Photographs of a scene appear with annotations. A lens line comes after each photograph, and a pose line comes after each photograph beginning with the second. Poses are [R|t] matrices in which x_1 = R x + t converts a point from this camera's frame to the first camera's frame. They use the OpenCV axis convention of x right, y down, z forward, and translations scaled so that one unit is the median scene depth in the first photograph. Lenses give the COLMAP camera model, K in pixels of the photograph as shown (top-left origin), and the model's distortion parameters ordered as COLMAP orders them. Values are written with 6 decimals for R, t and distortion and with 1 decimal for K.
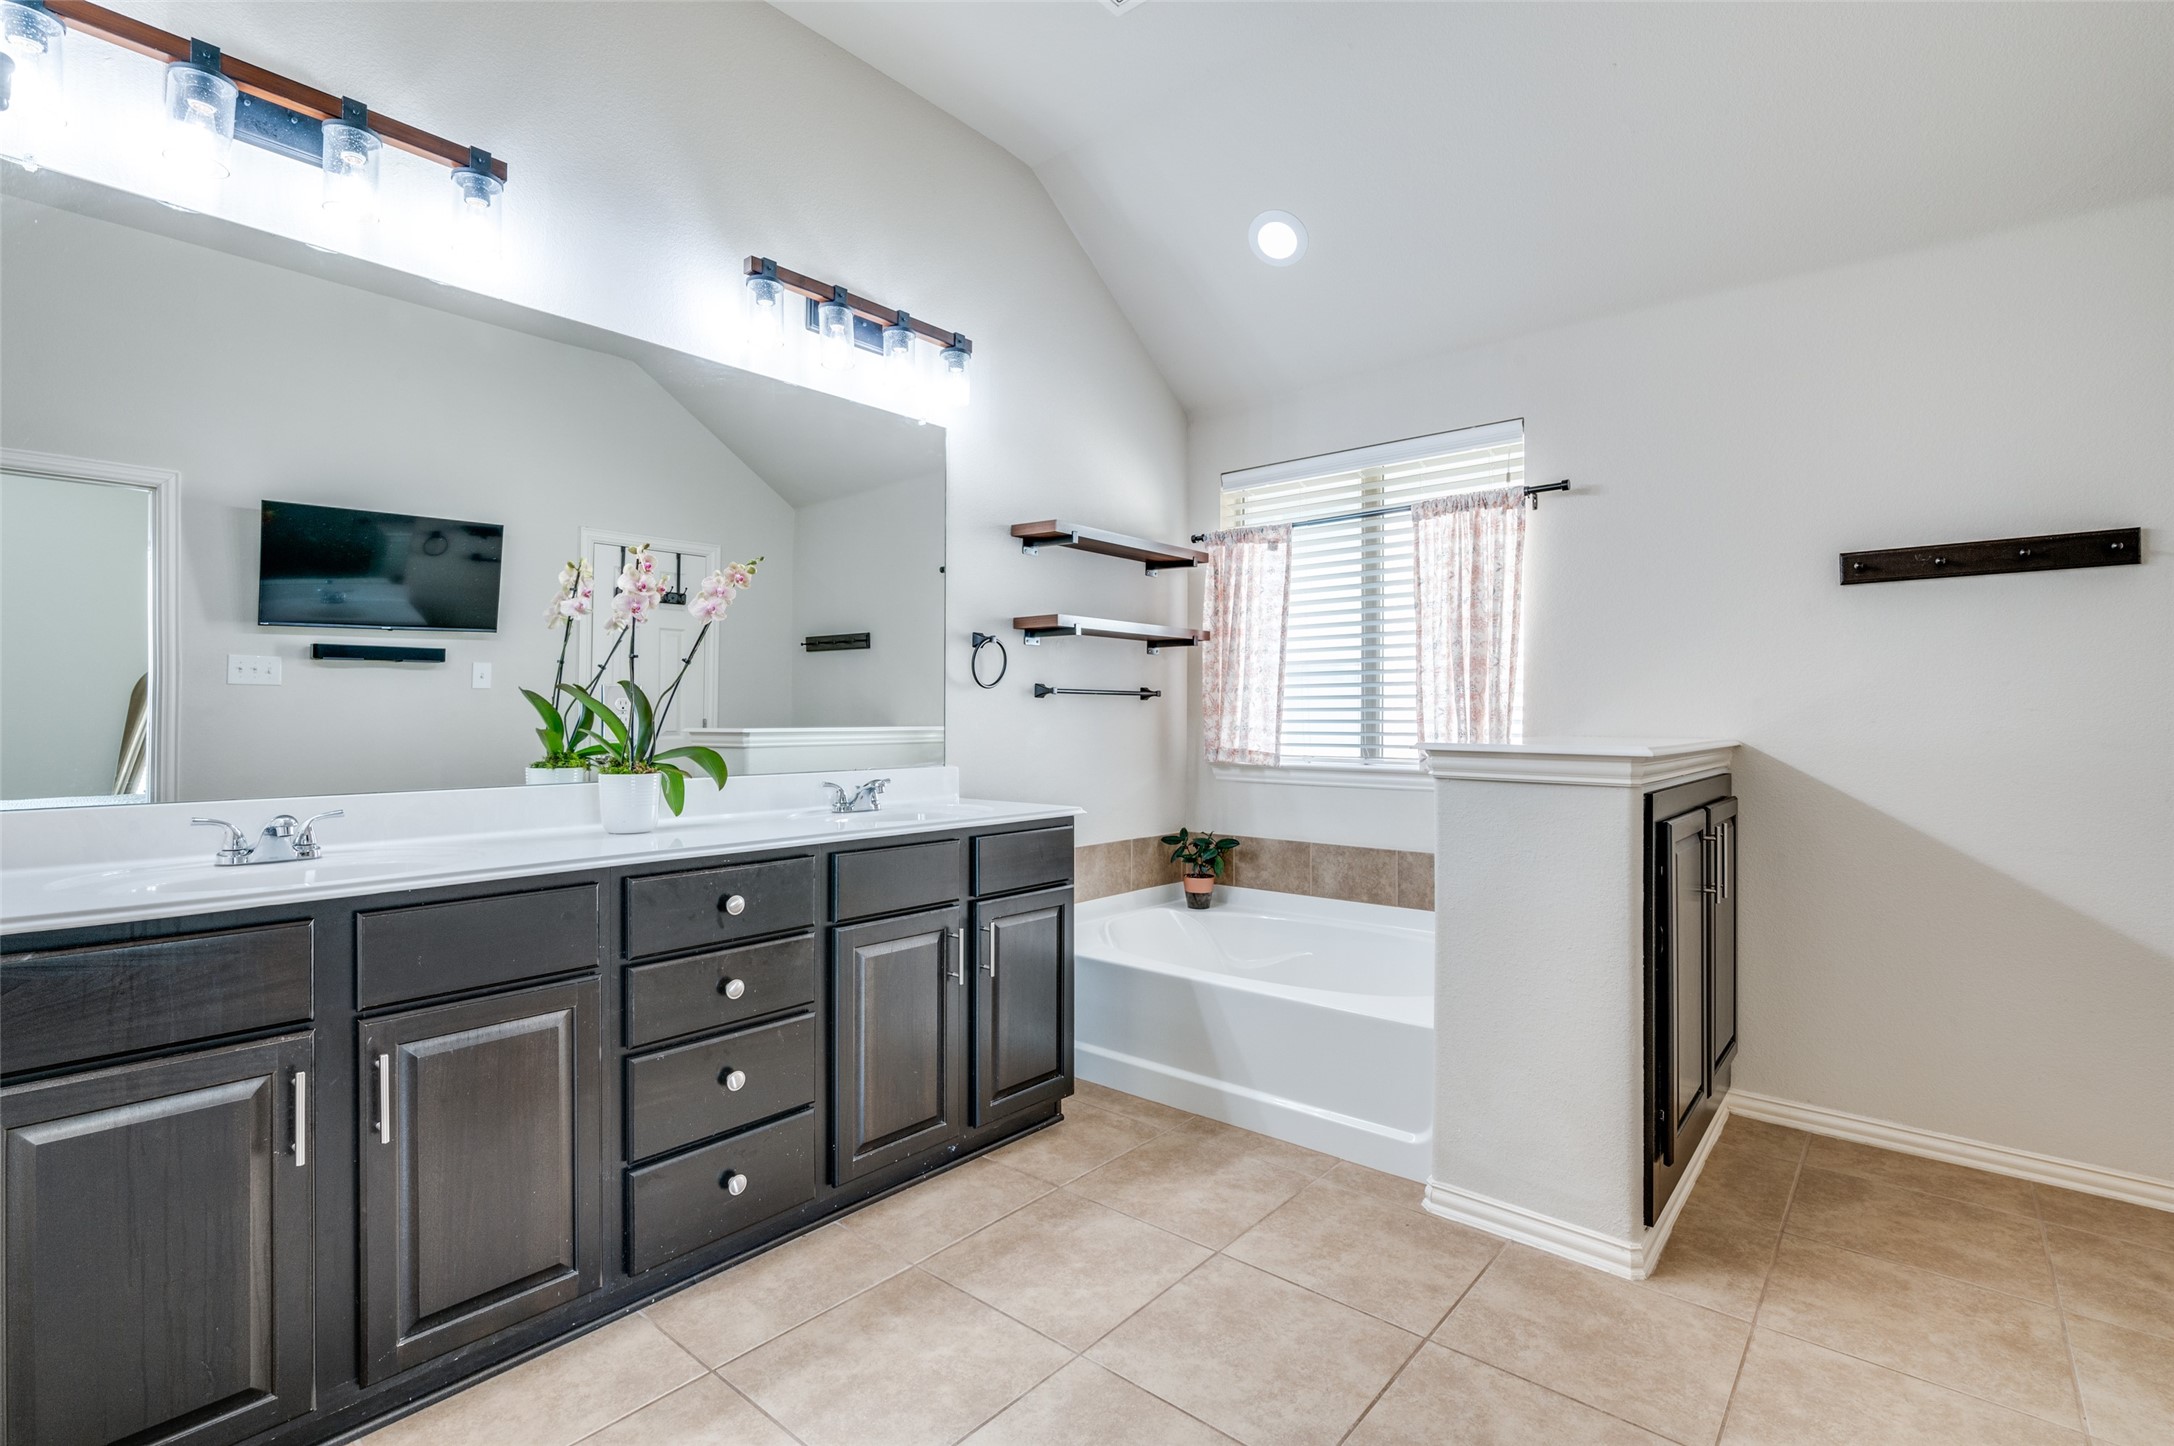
lens RADIAL K [[1009.4, 0, 1087.0], [0, 1009.4, 723.0], [0, 0, 1]] dist [-0.001046, -0.000136]
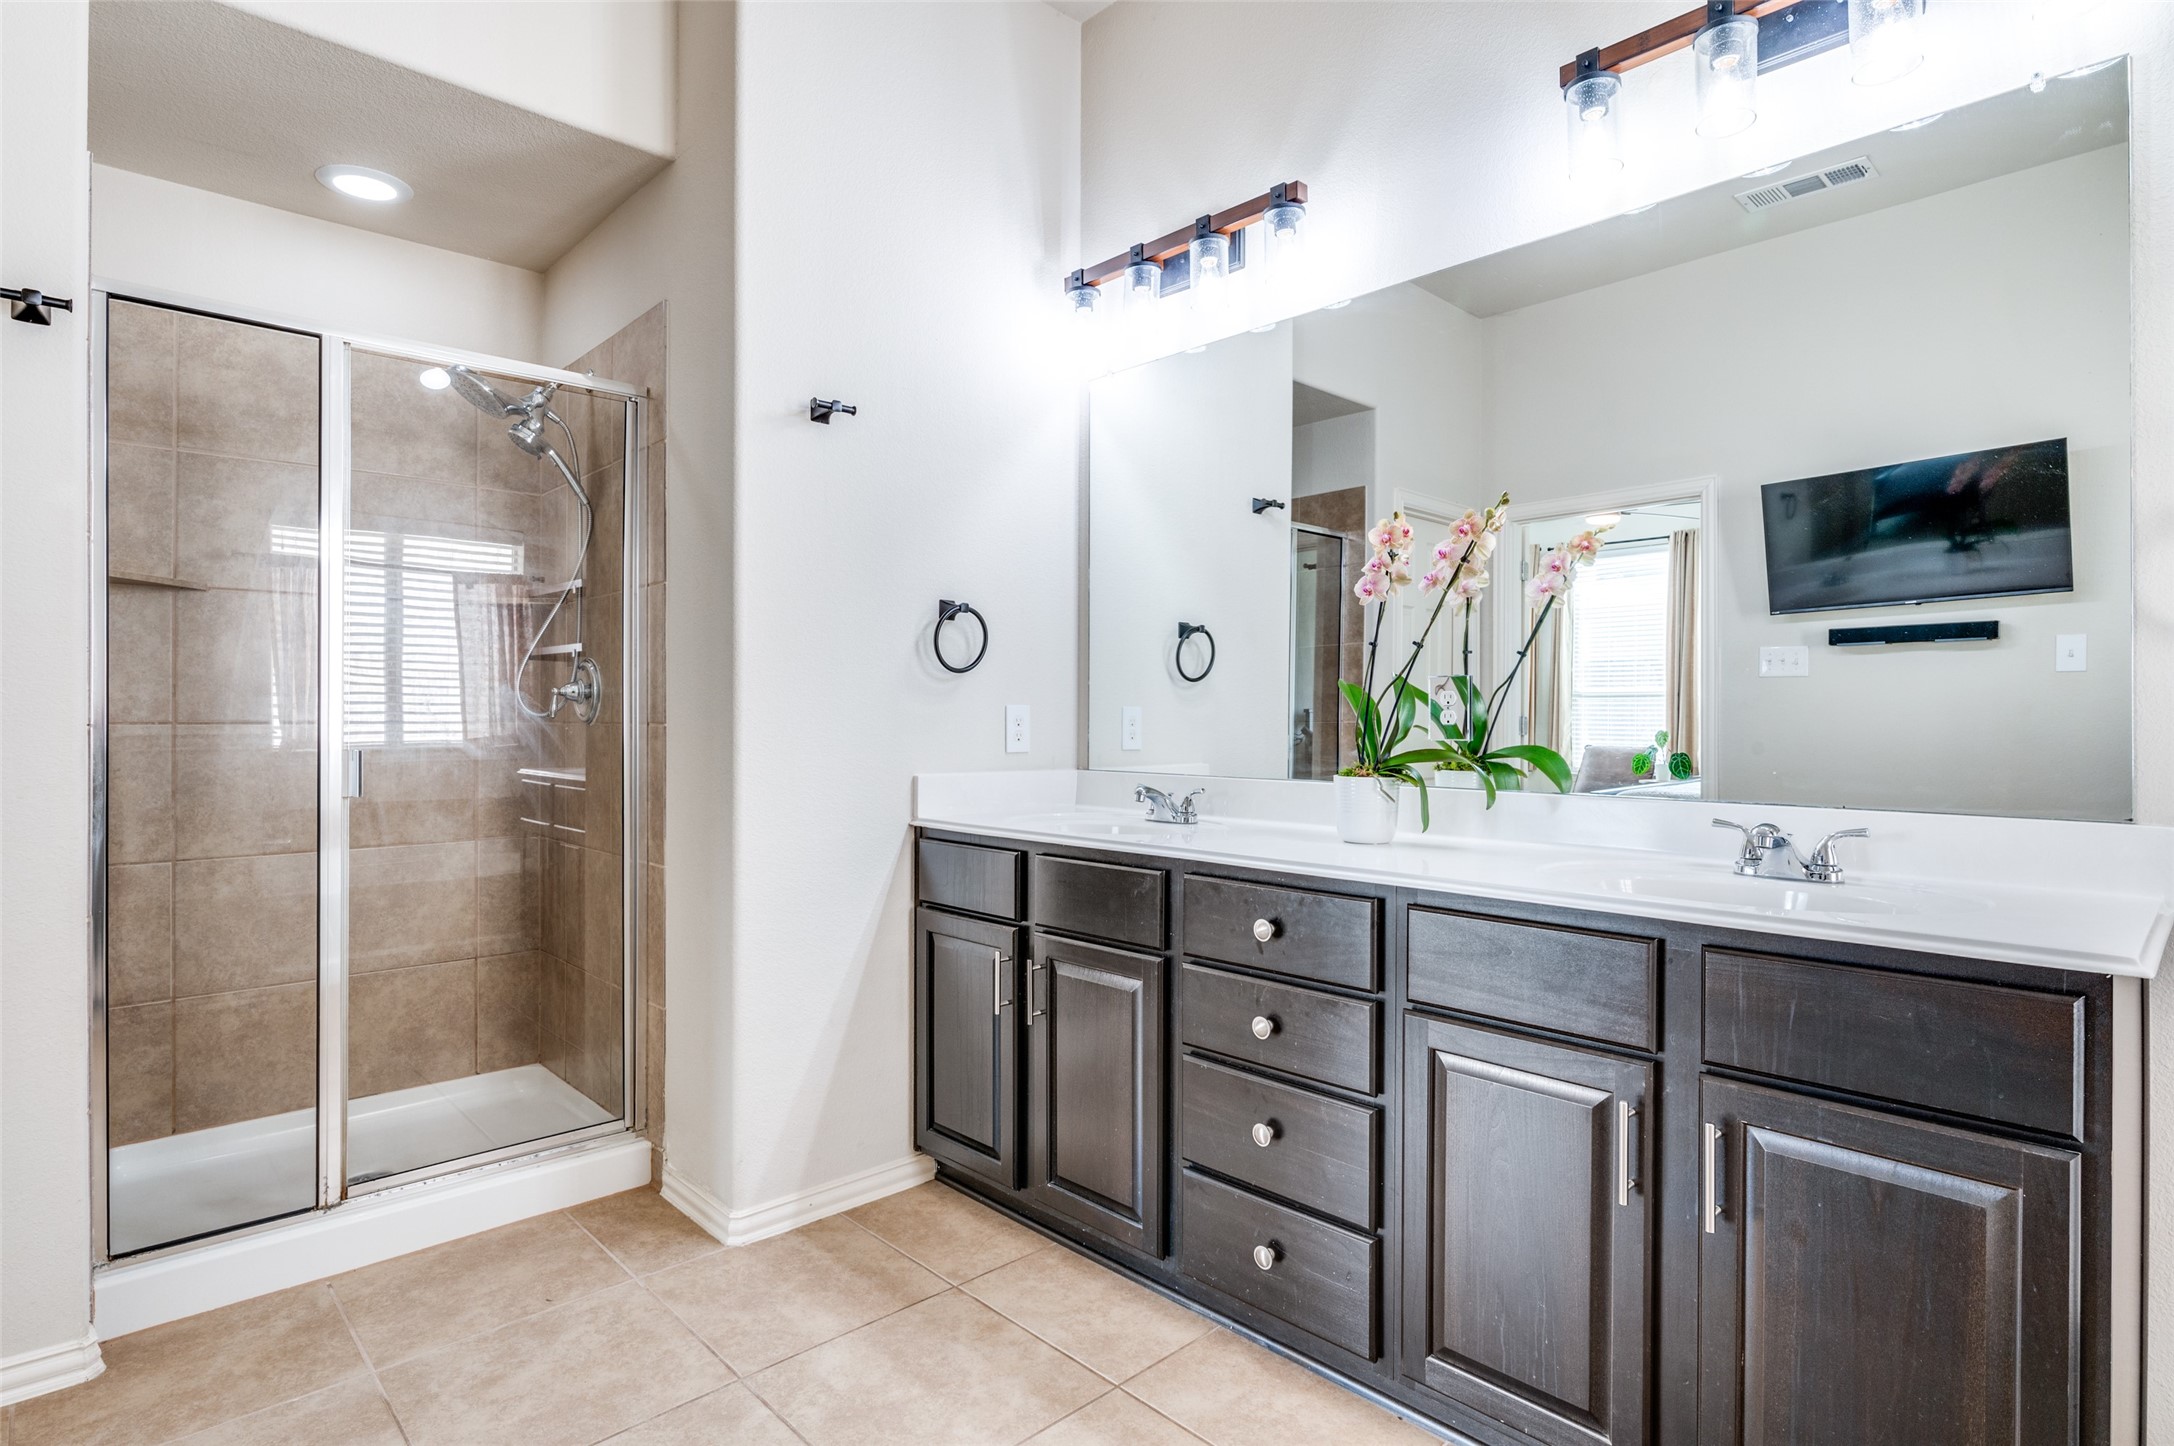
lens RADIAL K [[1108.1, 0, 1087.0], [0, 1108.1, 723.0], [0, 0, 1]] dist [-0.000137, -0.000224]
pose [[-0.102324, 0.011373, -0.994686, 0.303810], [-0.006317, 0.999907, 0.012083, -0.003152], [0.994731, 0.007520, -0.102242, 0.479729]]
